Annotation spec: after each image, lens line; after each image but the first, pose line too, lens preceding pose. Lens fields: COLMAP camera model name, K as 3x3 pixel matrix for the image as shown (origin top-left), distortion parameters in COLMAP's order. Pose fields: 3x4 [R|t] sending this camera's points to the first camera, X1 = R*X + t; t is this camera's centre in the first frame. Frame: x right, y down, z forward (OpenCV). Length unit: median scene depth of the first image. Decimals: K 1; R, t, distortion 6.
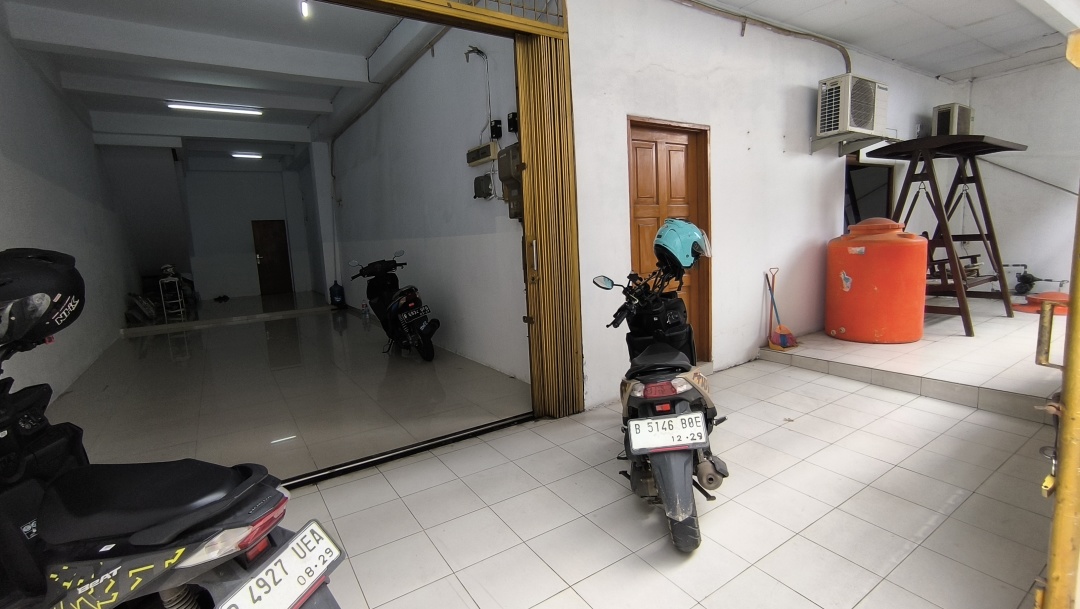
lens RADIAL K [[496.8, 0, 533.8], [0, 496.8, 307.5], [0, 0, 1]] dist [-0.047474, 0.031994]
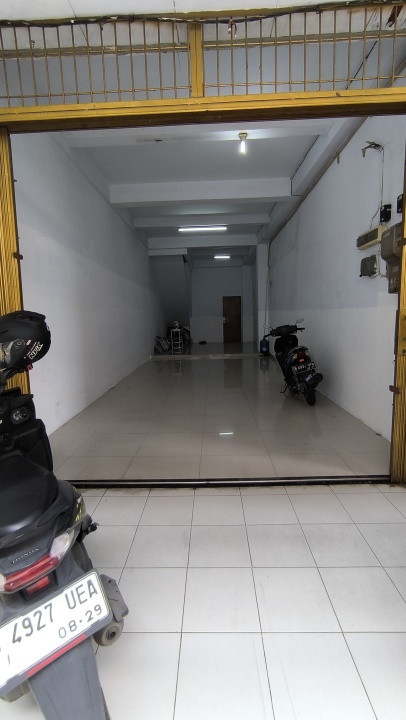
lens RADIAL K [[331.2, 0, 201.4], [0, 331.2, 358.7], [0, 0, 1]] dist [-0.047474, 0.031994]
pose [[0.820989, 0.101082, -0.561925, 0.023785], [-0.095718, 0.994641, 0.039074, -0.019034], [0.562864, 0.021707, 0.826265, 0.135319]]
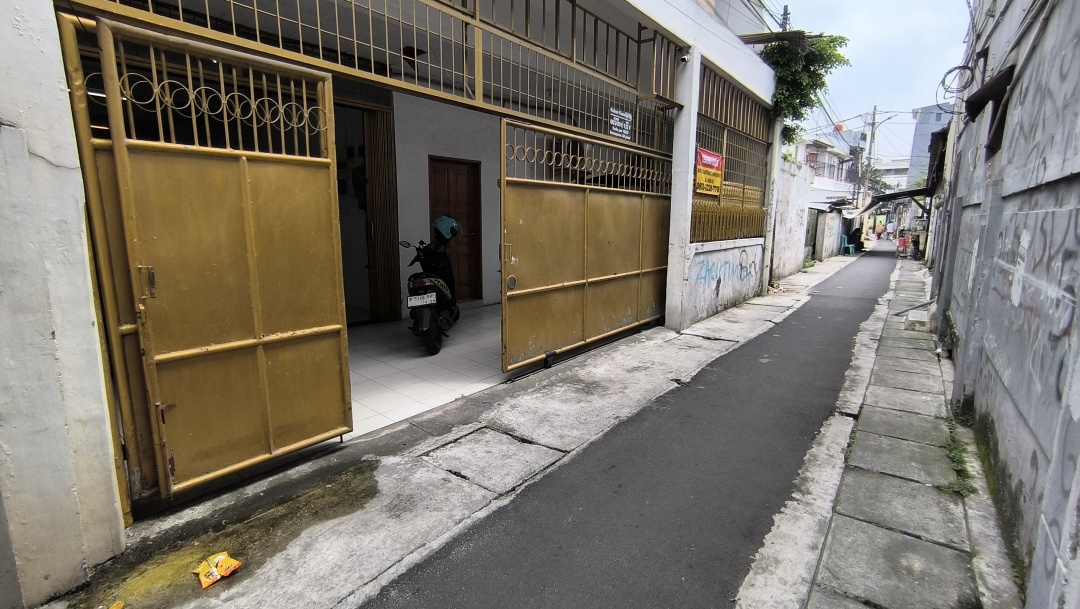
lens RADIAL K [[496.8, 0, 533.8], [0, 496.8, 307.5], [0, 0, 1]] dist [-0.047474, 0.031994]
pose [[0.957034, 0.010757, 0.289777, 0.030312], [-0.017994, 0.999589, 0.022323, 0.082620], [-0.289417, -0.026579, 0.956834, -0.596554]]
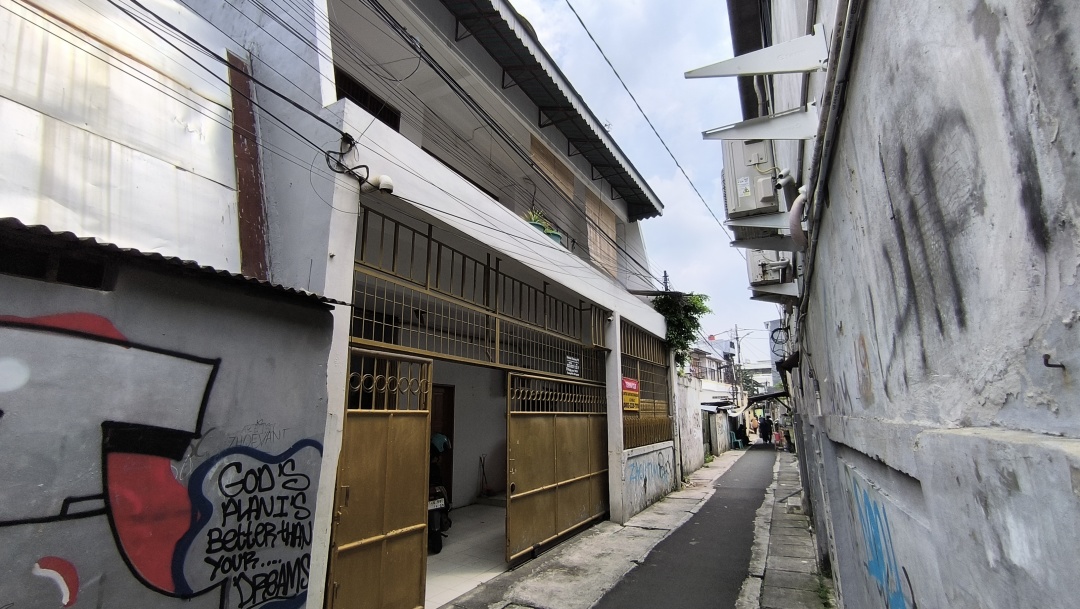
lens RADIAL K [[496.8, 0, 533.8], [0, 496.8, 307.5], [0, 0, 1]] dist [-0.047474, 0.031994]
pose [[0.888125, 0.150198, 0.434367, -0.268010], [0.017796, 0.933147, -0.359055, 0.080800], [-0.459257, 0.326615, 0.826078, -0.866263]]
